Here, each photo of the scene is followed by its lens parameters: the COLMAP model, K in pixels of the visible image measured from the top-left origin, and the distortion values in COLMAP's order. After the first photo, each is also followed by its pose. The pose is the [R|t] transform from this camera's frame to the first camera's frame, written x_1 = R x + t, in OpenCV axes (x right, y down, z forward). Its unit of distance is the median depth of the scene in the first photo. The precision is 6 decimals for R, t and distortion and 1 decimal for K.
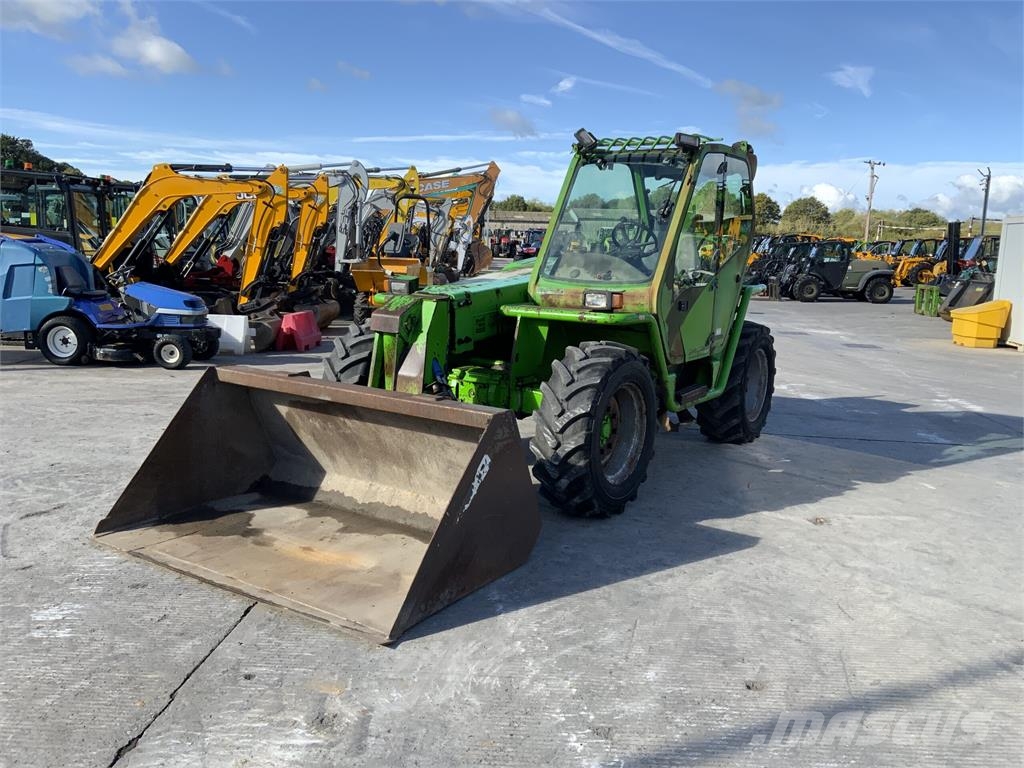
lens RADIAL K [[835.1, 0, 505.4], [0, 835.1, 405.9], [0, 0, 1]] dist [0.053094, -0.099794]
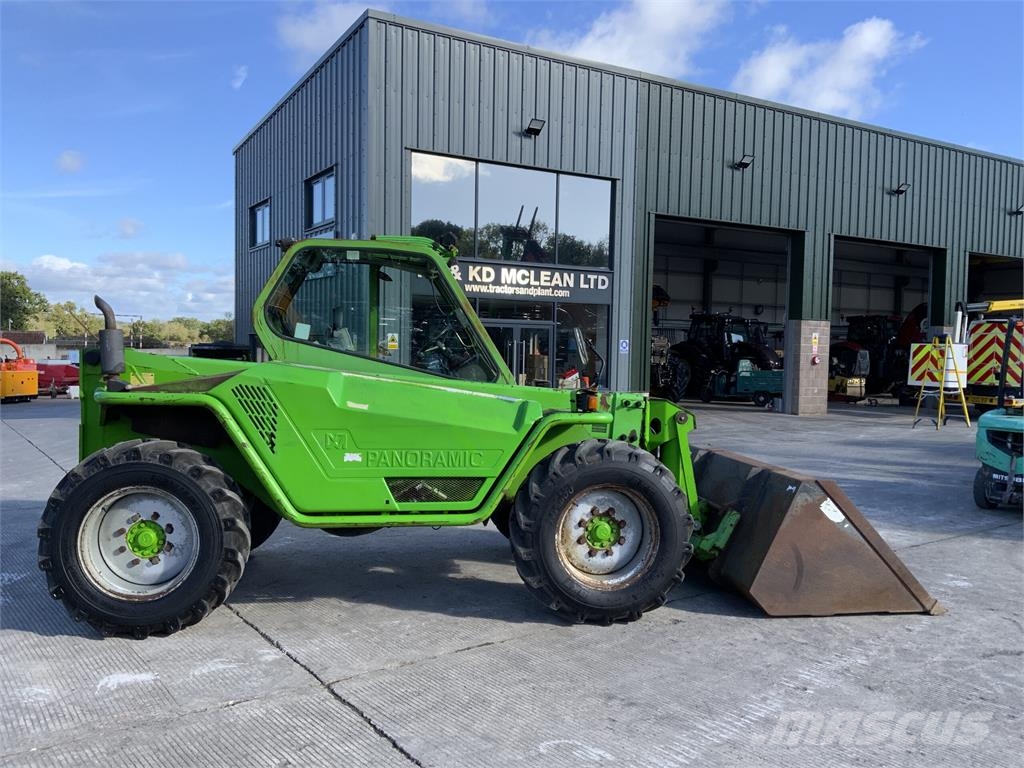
lens RADIAL K [[841.9, 0, 509.3], [0, 841.9, 385.4], [0, 0, 1]] dist [0.088845, -0.174499]
pose [[-0.651270, -0.074239, 0.755206, -0.684075], [0.108357, 0.975907, 0.189378, -0.313750], [-0.751070, 0.205168, -0.627535, 1.506742]]
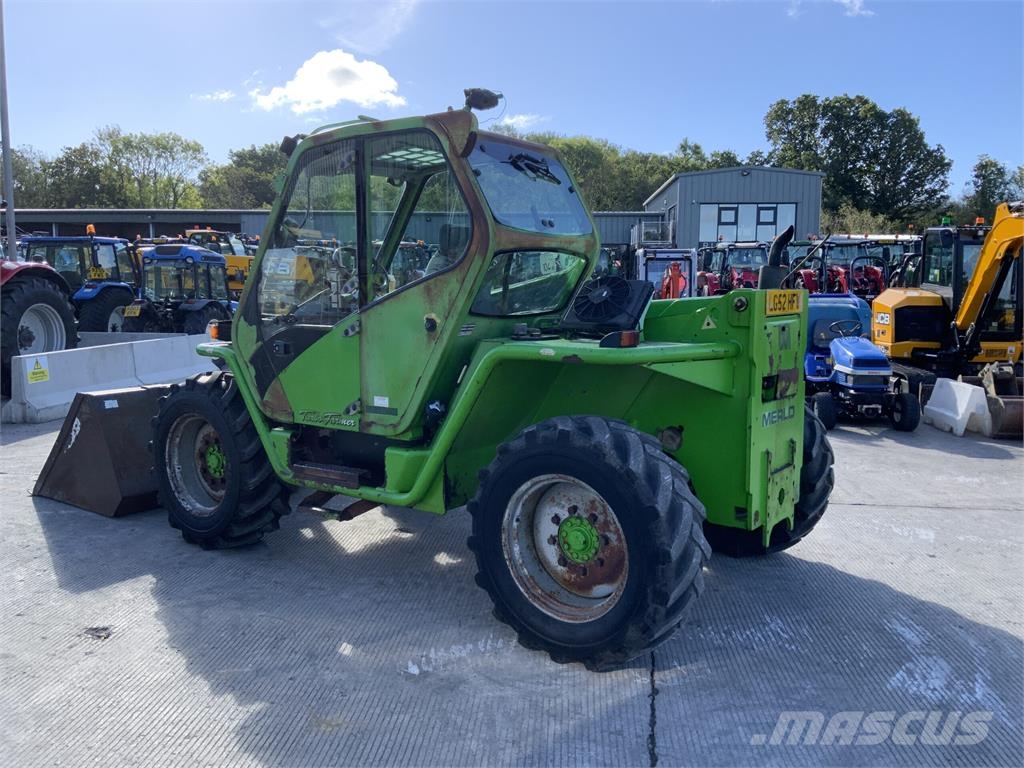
lens RADIAL K [[841.9, 0, 509.3], [0, 841.9, 385.4], [0, 0, 1]] dist [0.088845, -0.174499]
pose [[-0.046388, 0.085924, -0.995221, 0.895624], [-0.194737, 0.976401, 0.093376, -0.180399], [0.979758, 0.198138, -0.028560, 1.097465]]
